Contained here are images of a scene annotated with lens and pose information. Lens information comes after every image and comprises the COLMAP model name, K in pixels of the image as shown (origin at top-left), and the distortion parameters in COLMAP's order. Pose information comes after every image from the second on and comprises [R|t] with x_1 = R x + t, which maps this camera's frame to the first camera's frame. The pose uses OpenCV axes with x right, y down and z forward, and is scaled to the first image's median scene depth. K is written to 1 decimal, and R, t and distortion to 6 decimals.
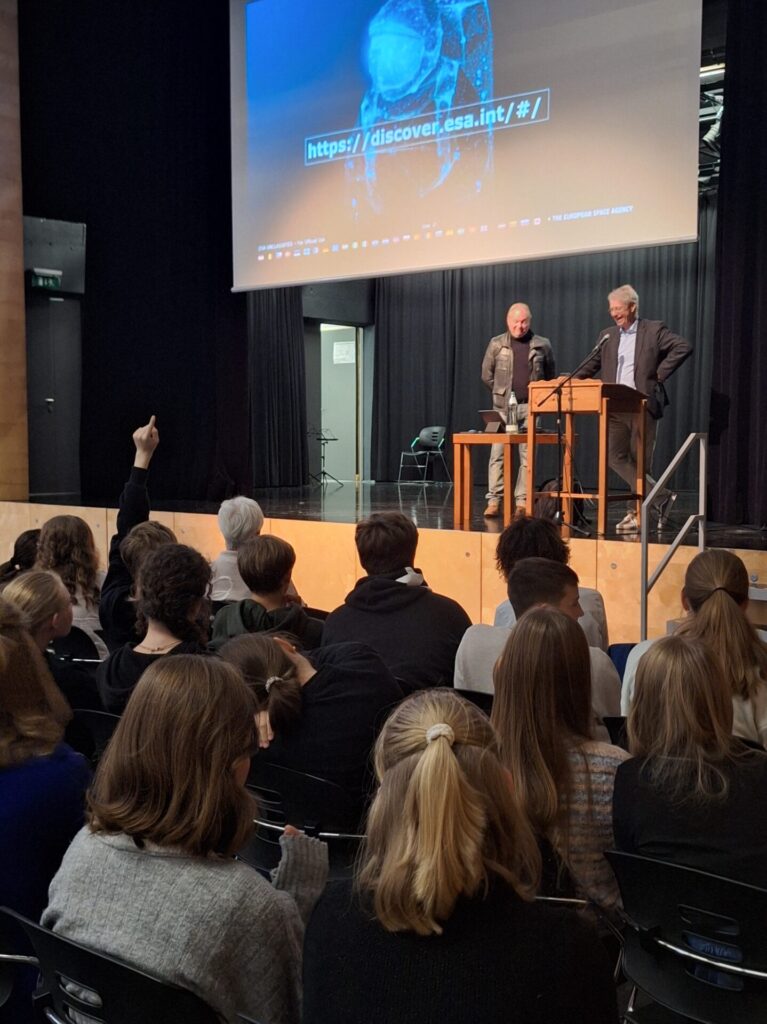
lens RADIAL K [[1131.0, 0, 383.5], [0, 1131.0, 512.0], [0, 0, 1]] dist [-0.001833, -0.004987]
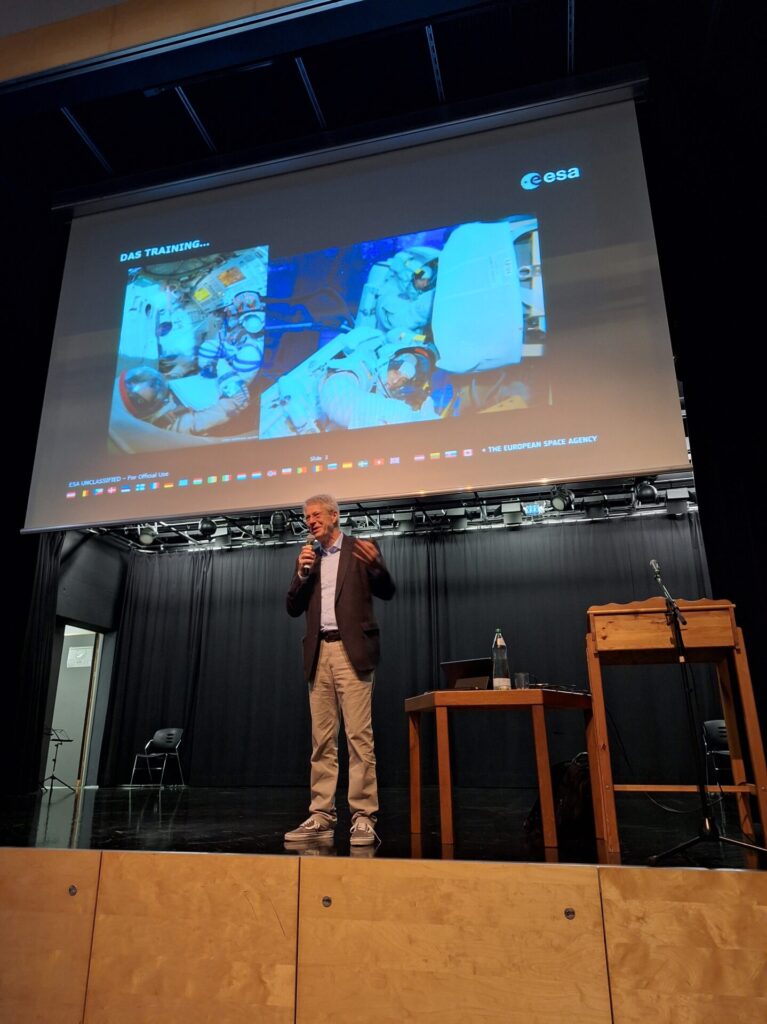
lens RADIAL K [[706.7, 0, 387.5], [0, 706.7, 512.7], [0, 0, 1]] dist [0.111028, -0.196929]
pose [[0.904491, 0.129962, 0.406209, -0.090510], [0.034850, 0.926734, -0.374098, -0.007326], [-0.425066, 0.352524, 0.833694, 0.386507]]
